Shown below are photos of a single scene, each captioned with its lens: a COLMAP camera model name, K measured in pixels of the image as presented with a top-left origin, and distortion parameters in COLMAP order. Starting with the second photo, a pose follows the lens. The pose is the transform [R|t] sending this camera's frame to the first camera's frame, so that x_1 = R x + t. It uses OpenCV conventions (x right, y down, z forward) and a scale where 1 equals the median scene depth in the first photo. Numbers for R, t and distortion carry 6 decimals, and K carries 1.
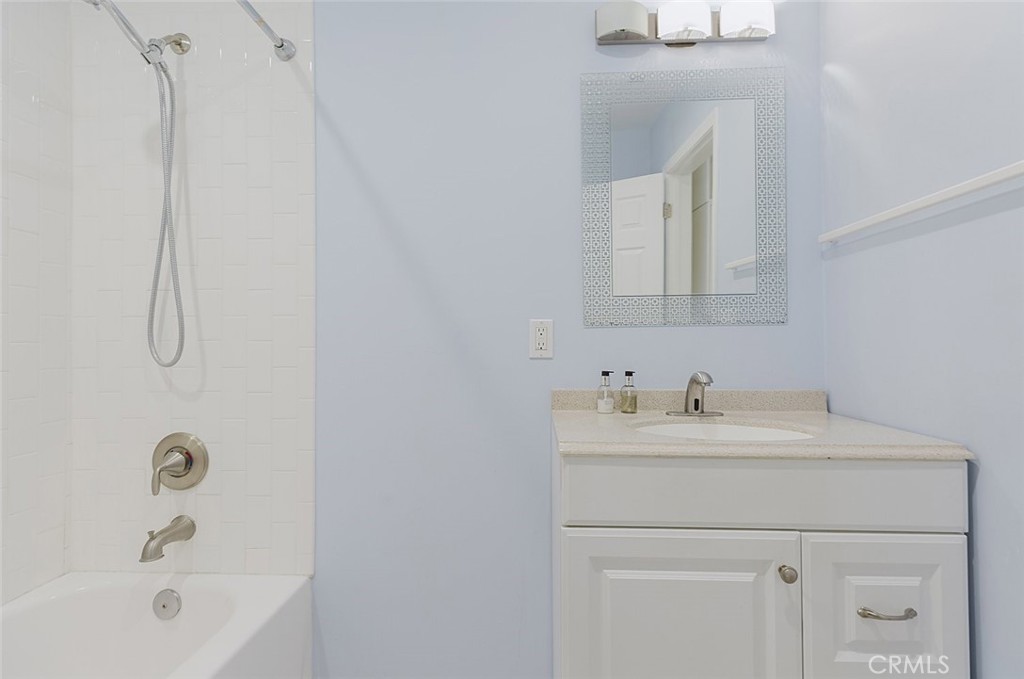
lens RADIAL K [[473.3, 0, 503.0], [0, 473.3, 329.3], [0, 0, 1]] dist [0.003704, 0.000619]
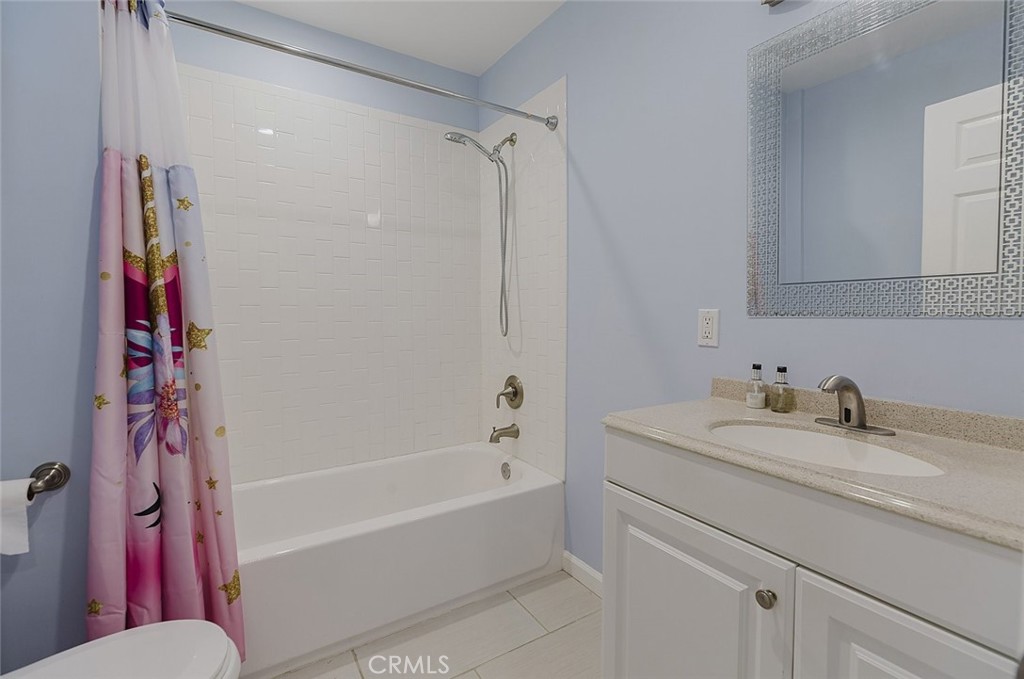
lens RADIAL K [[440.0, 0, 512.2], [0, 440.0, 326.7], [0, 0, 1]] dist [-0.000918, 0.000024]
pose [[0.596747, 0.031391, -0.801816, 0.605068], [0.018571, 0.998427, 0.052910, -0.042027], [0.802215, -0.046465, 0.595225, 0.073478]]
